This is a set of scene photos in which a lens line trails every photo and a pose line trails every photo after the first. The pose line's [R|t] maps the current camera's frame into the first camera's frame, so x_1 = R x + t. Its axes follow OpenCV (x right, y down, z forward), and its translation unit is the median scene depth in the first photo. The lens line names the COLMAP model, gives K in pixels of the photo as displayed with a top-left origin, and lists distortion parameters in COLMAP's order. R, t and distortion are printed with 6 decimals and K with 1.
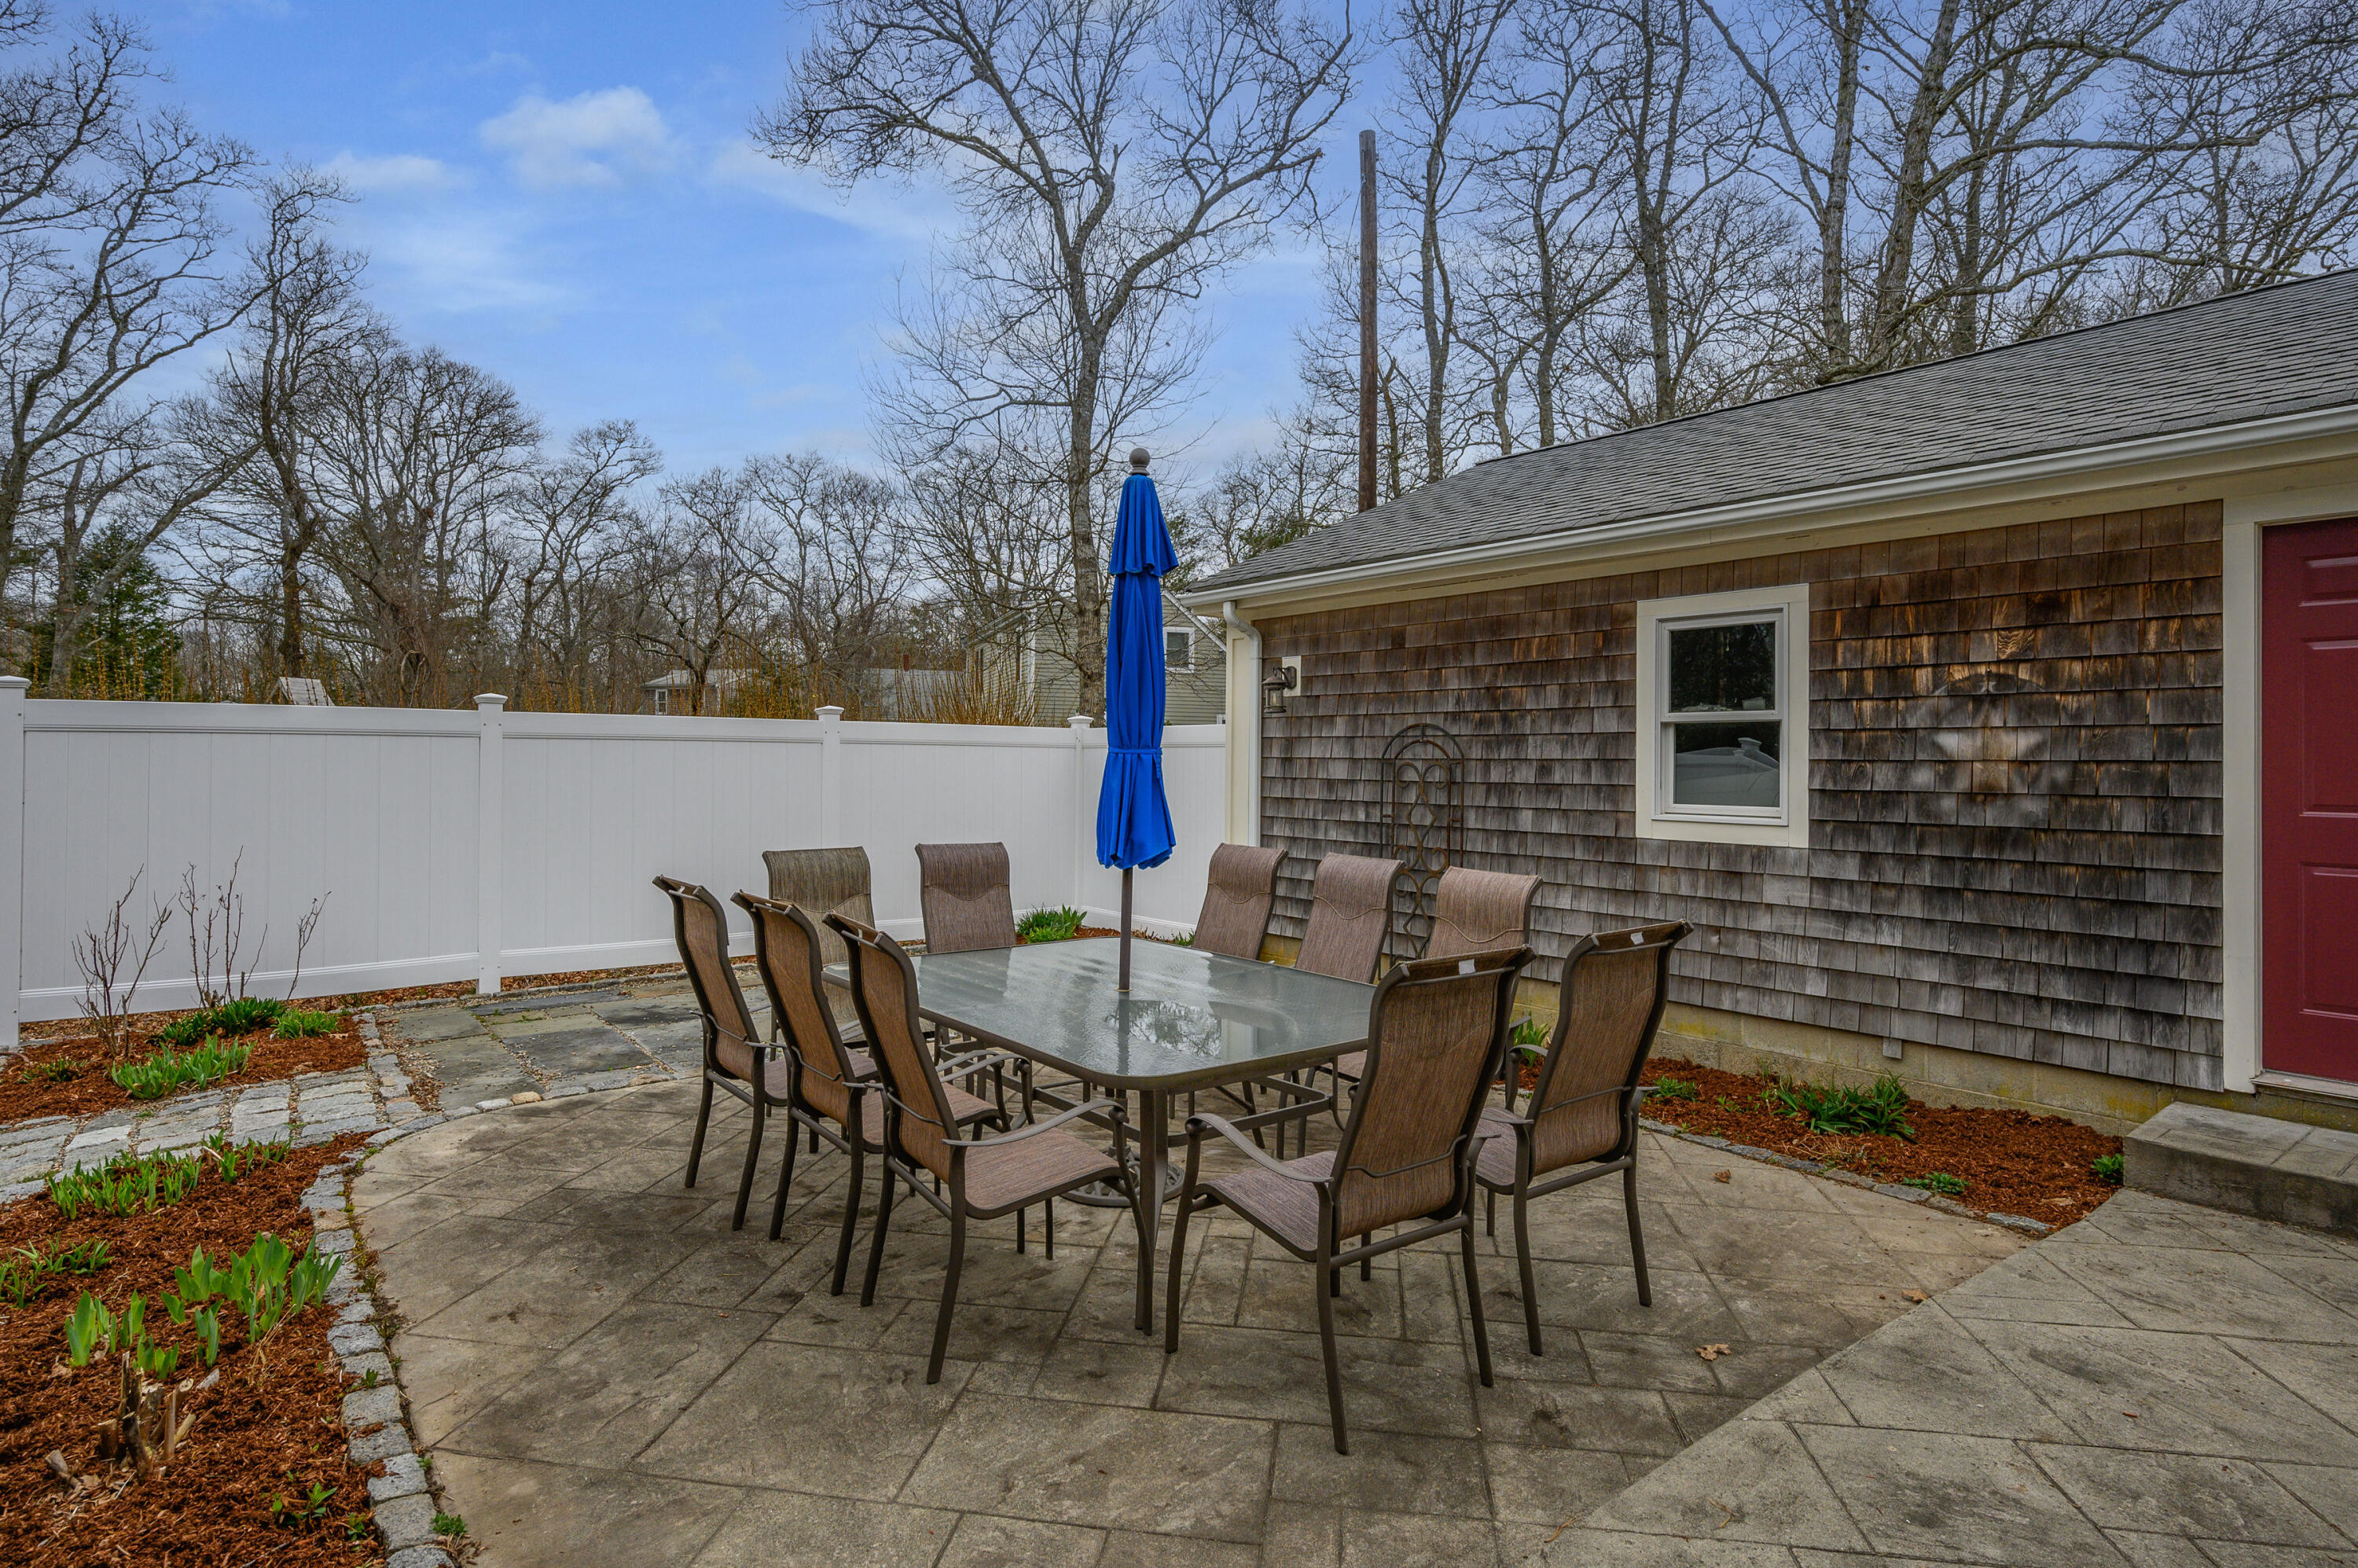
lens RADIAL K [[1161.7, 0, 1355.3], [0, 1161.7, 761.9], [0, 0, 1]] dist [-0.001230, -0.001127]
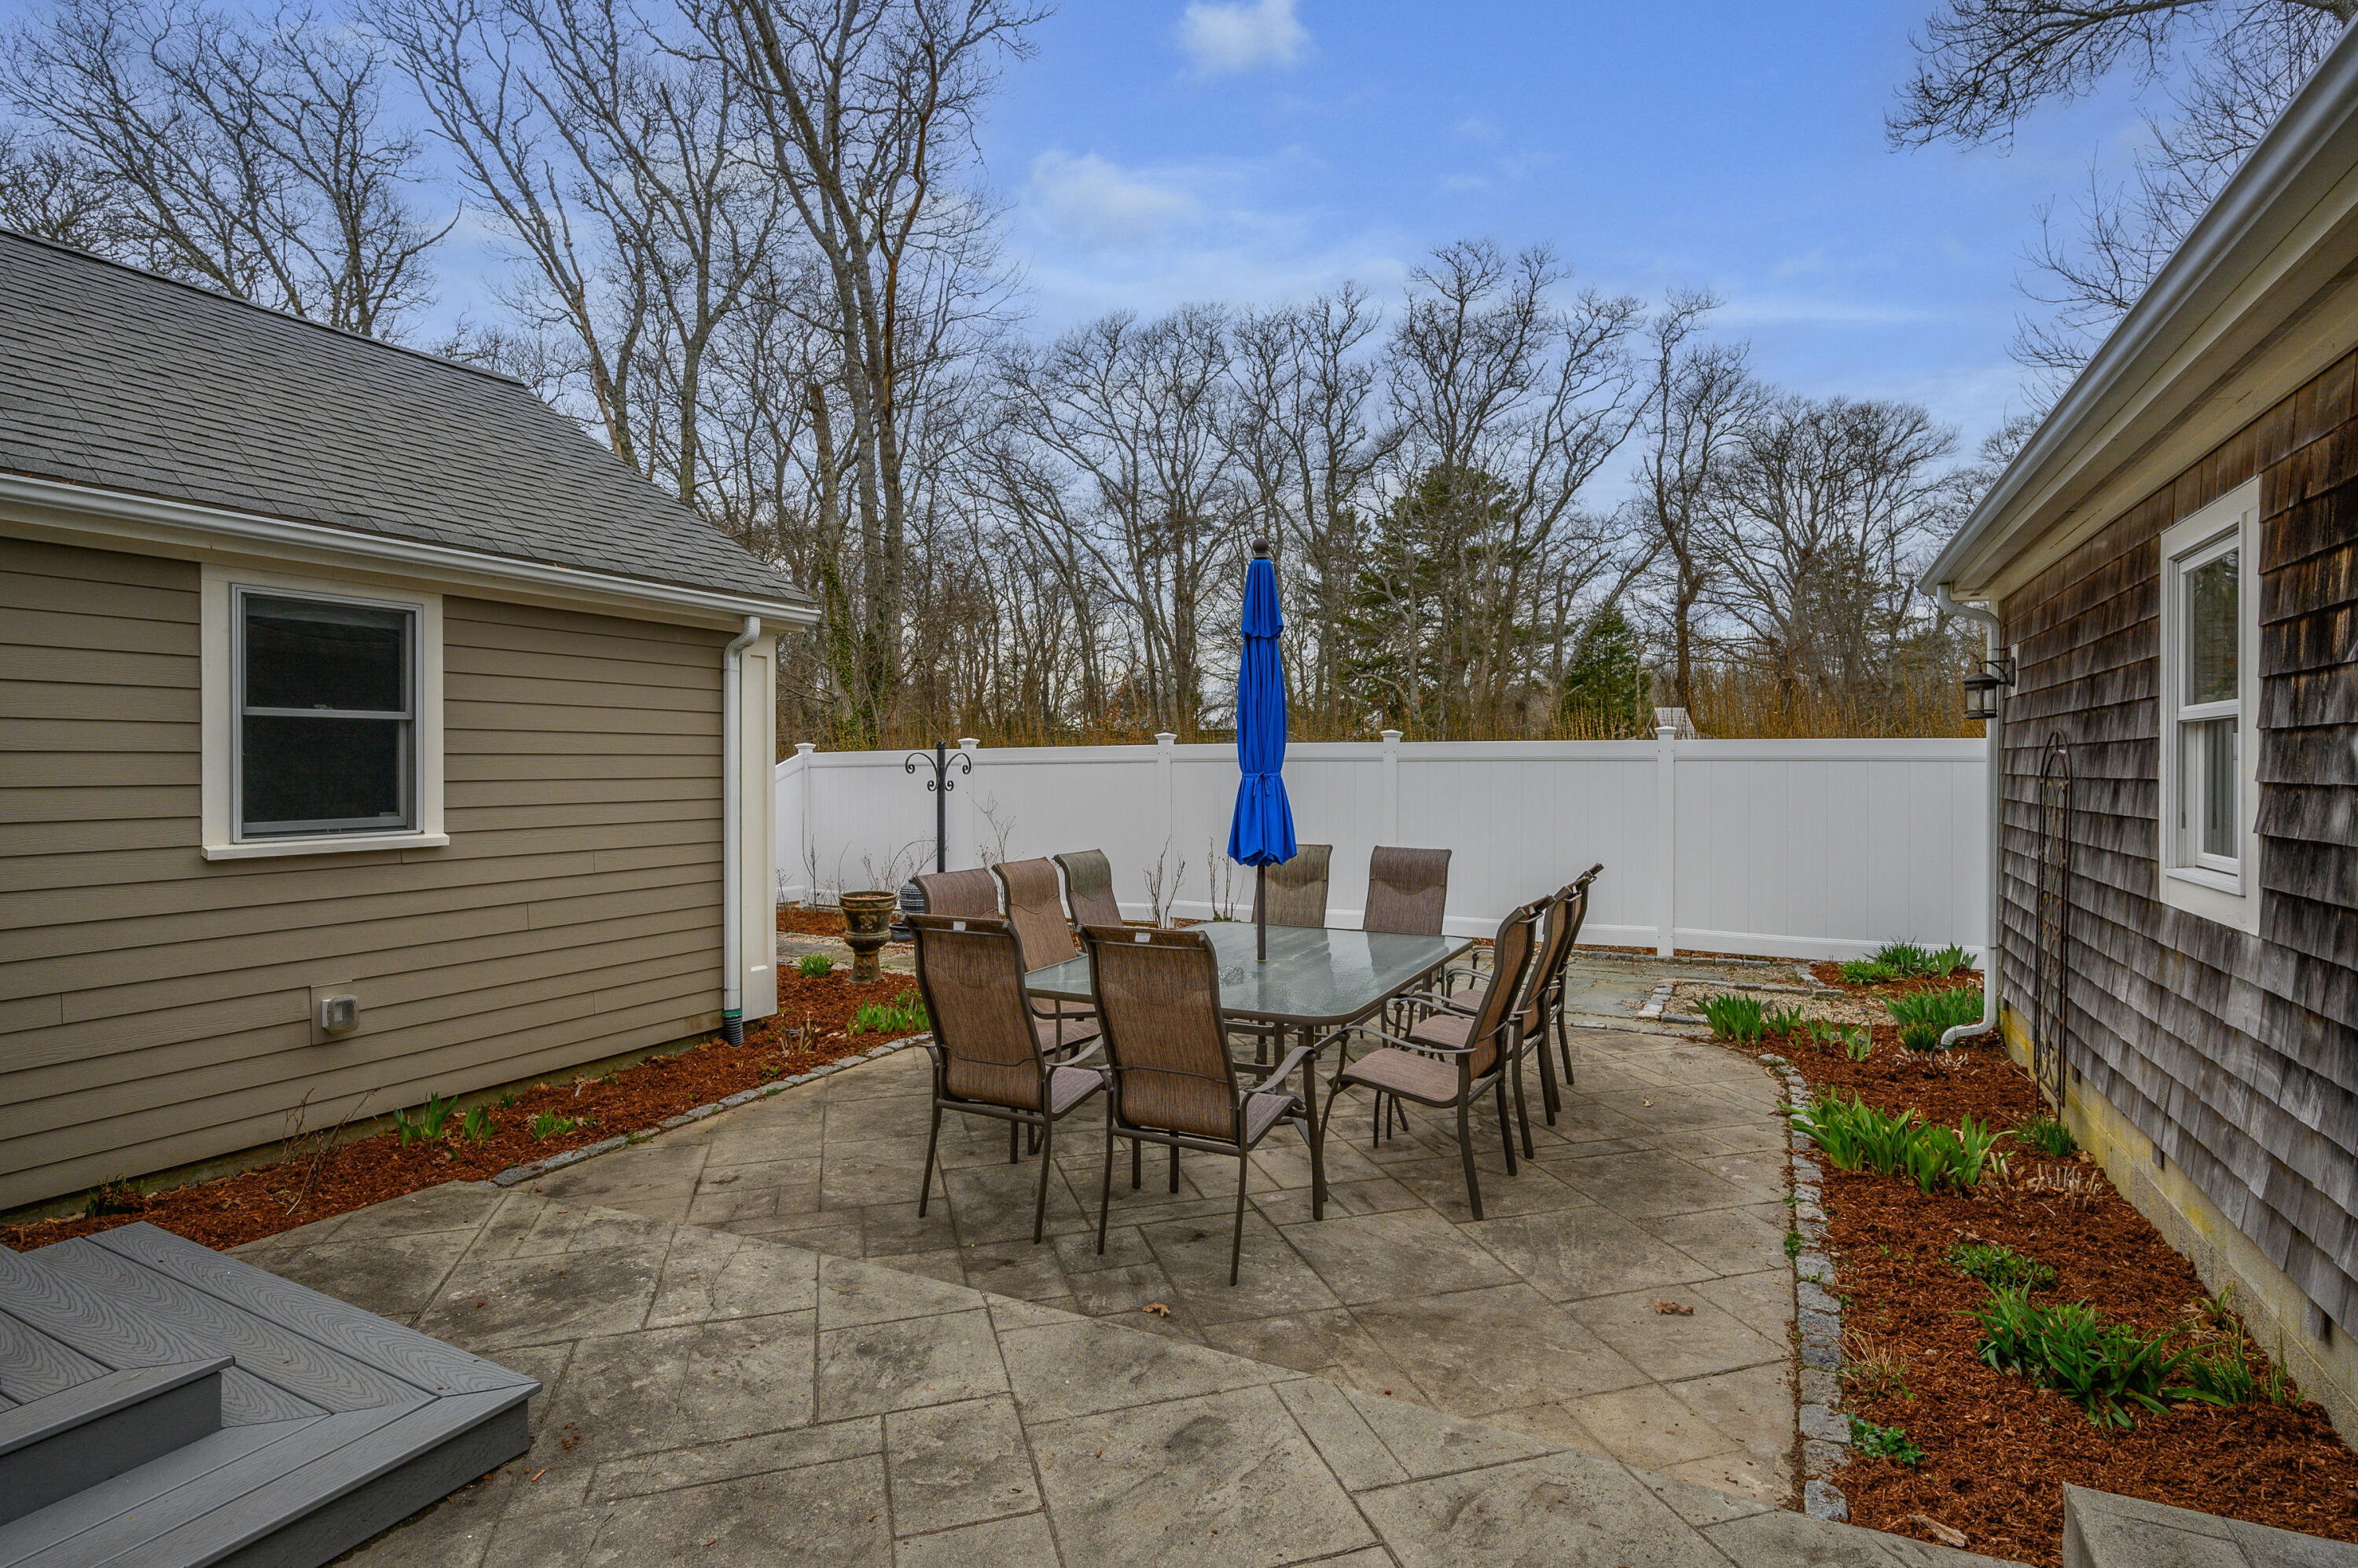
lens RADIAL K [[1161.7, 0, 1189.1], [0, 1161.7, 777.1], [0, 0, 1]] dist [-0.001230, -0.001127]
pose [[0.425468, 0.001324, -0.904972, 1.371353], [0.001248, 0.999997, 0.002050, -0.013876], [0.904973, -0.002002, 0.425465, 0.557649]]
